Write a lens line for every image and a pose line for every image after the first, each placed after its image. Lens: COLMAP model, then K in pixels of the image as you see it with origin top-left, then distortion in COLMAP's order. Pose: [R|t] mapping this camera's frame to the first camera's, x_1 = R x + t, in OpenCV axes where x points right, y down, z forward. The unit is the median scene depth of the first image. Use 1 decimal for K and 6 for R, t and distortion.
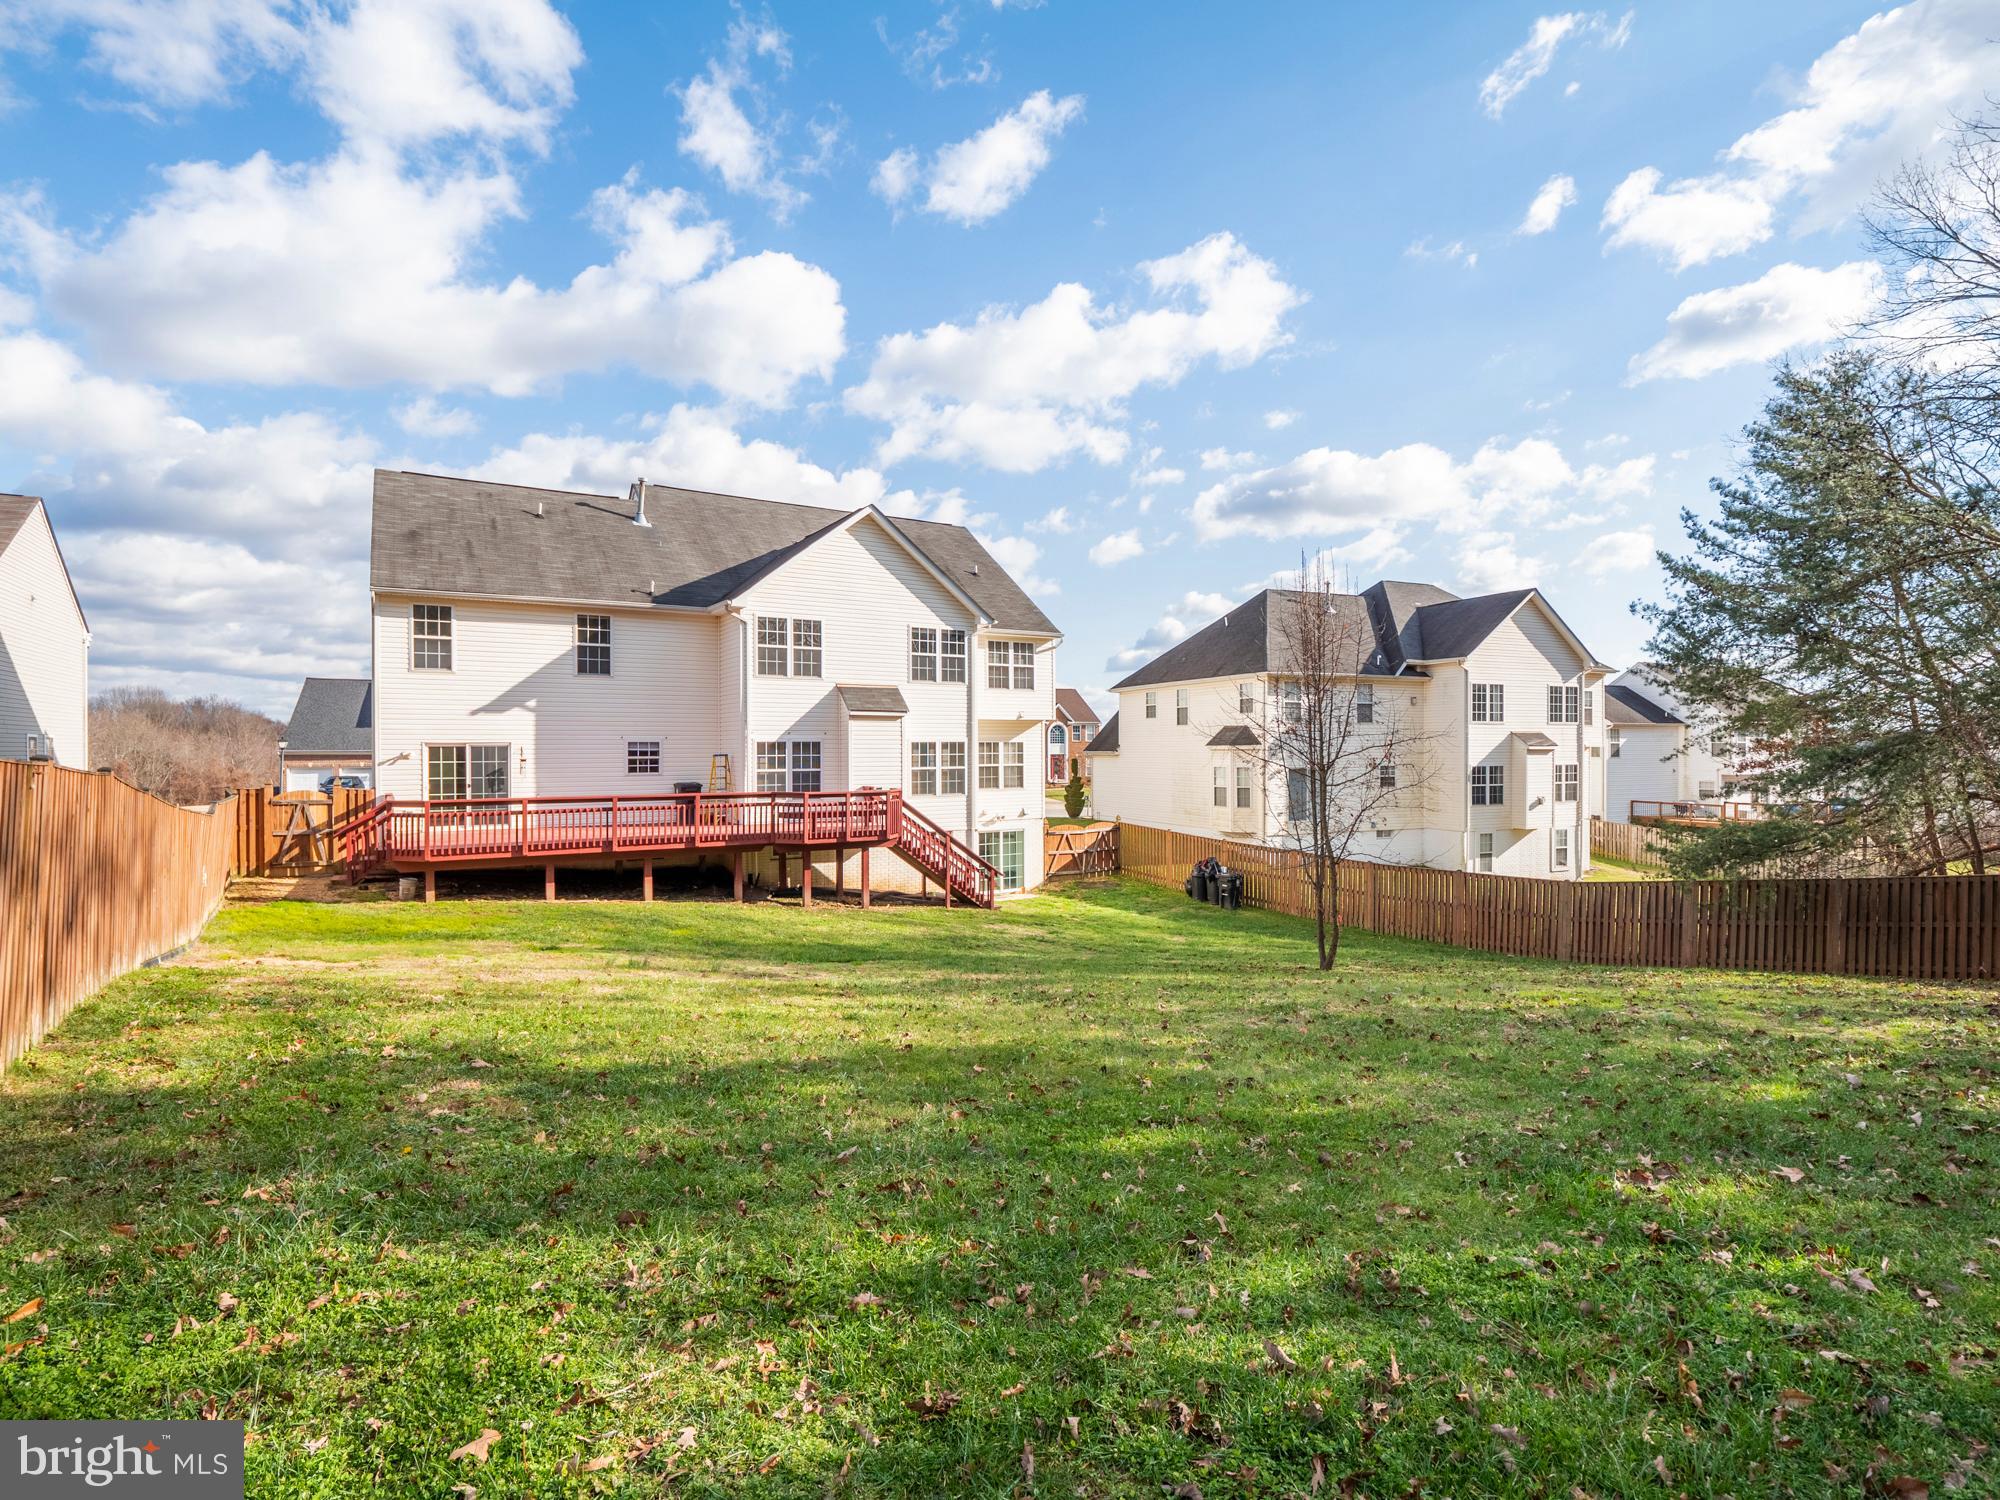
lens RADIAL K [[1011.4, 0, 988.2], [0, 1011.4, 750.0], [0, 0, 1]] dist [-0.017828, 0.006902]
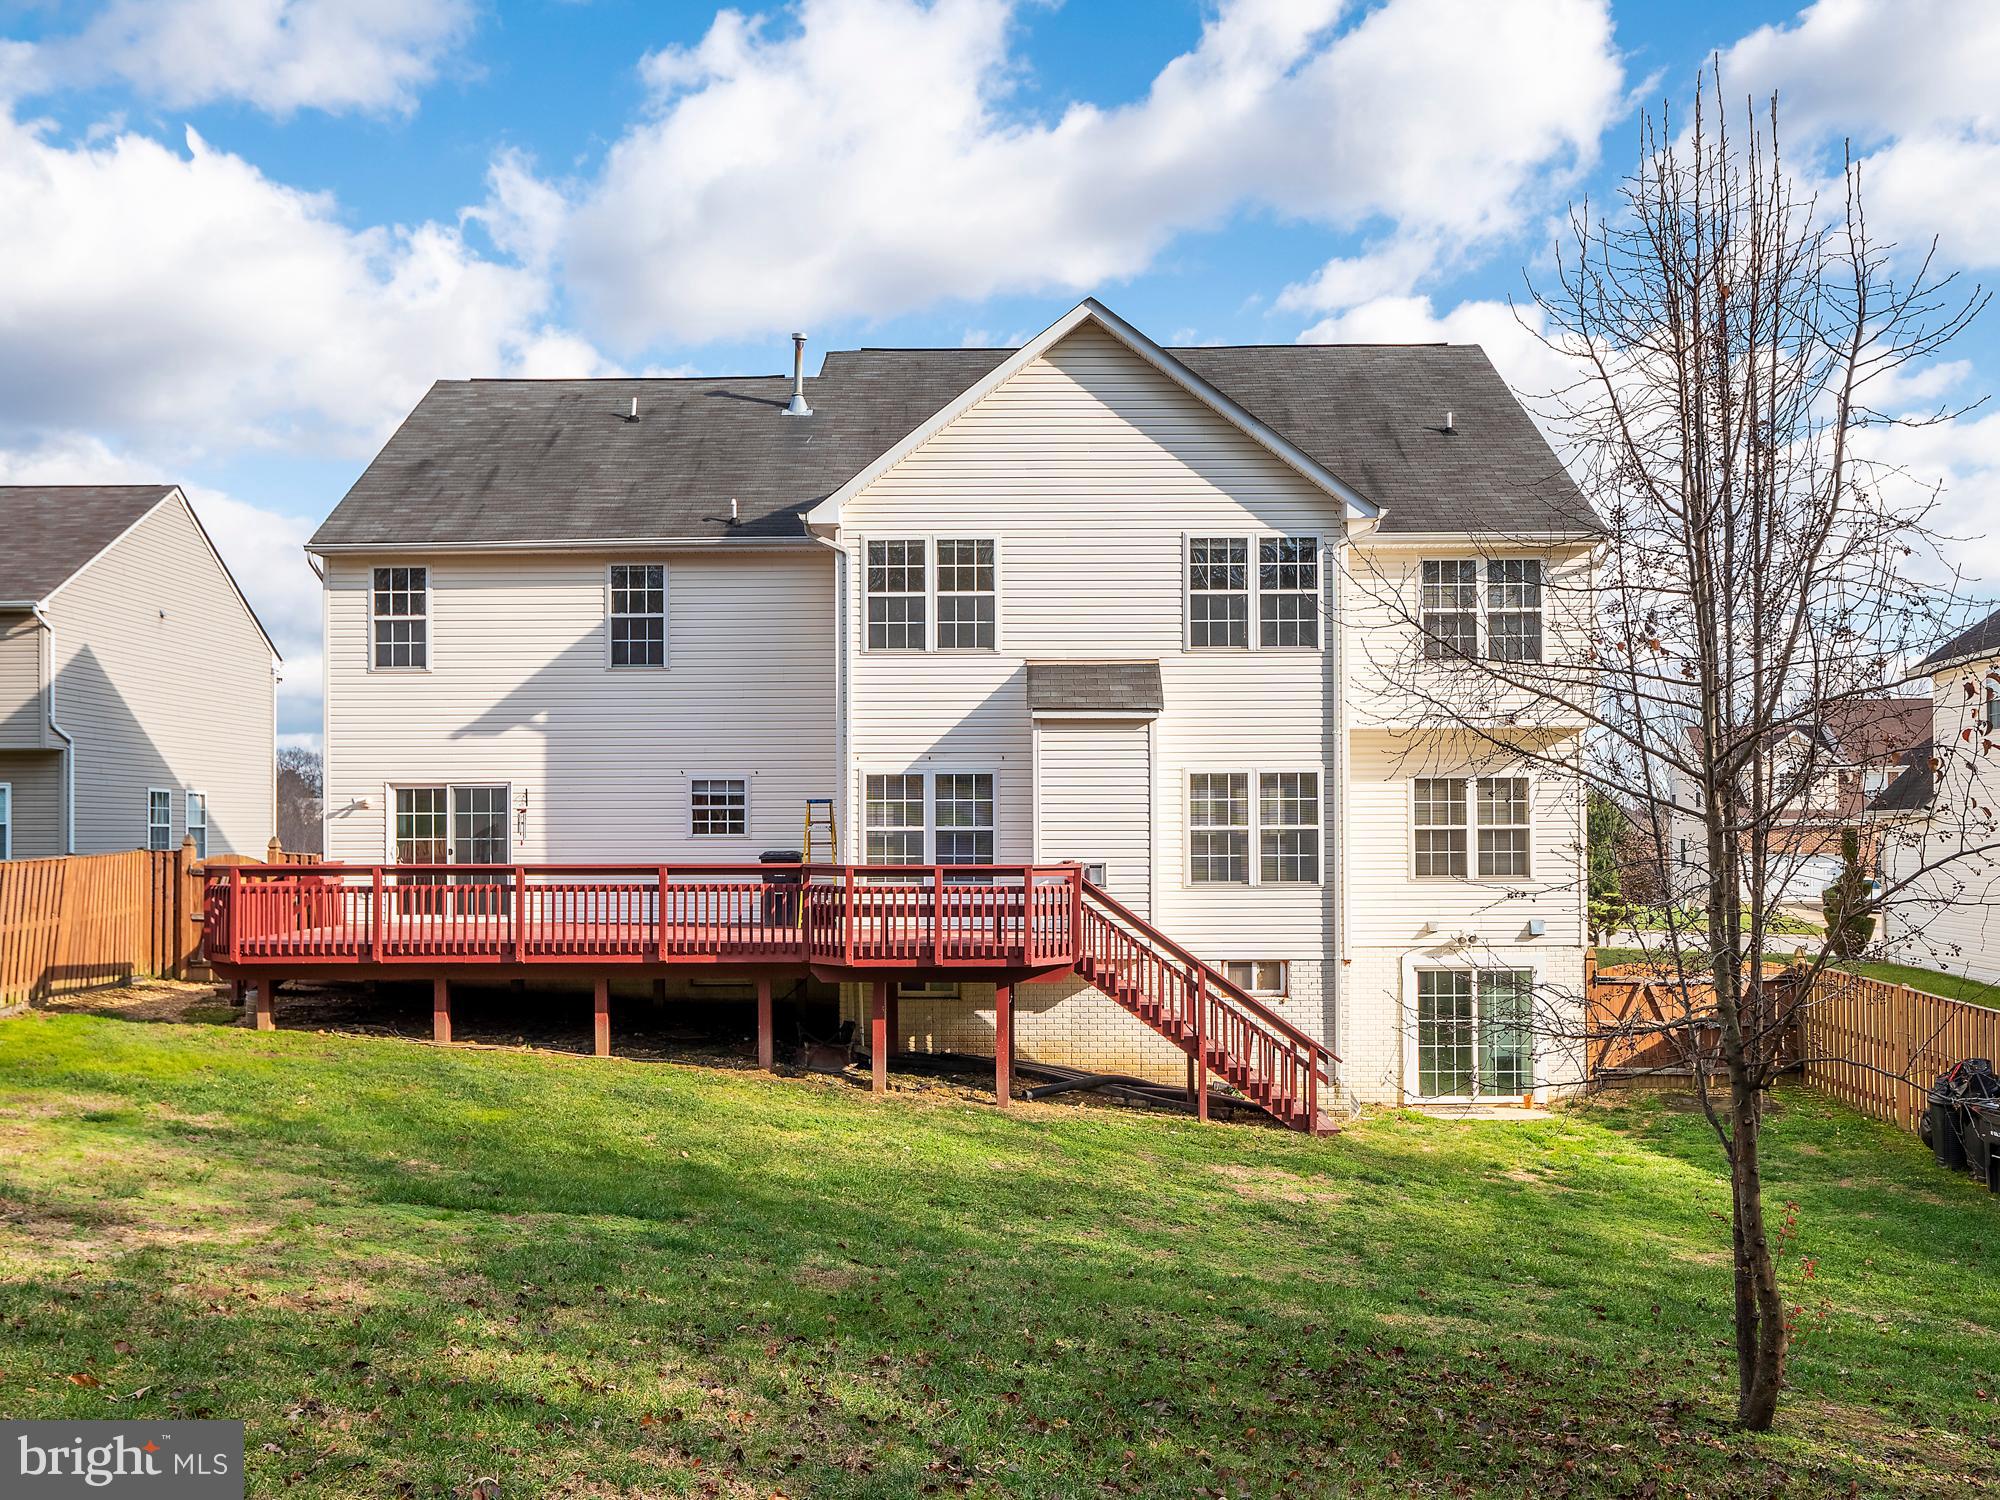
lens RADIAL K [[1674.5, 0, 1002.4], [0, 1674.5, 822.4], [0, 0, 1]] dist [-0.016470, 0.005482]
pose [[0.834514, -0.006424, -0.550950, 0.312569], [-0.000396, 0.999925, -0.012259, 0.027336], [0.550987, 0.010449, 0.834448, 0.293892]]
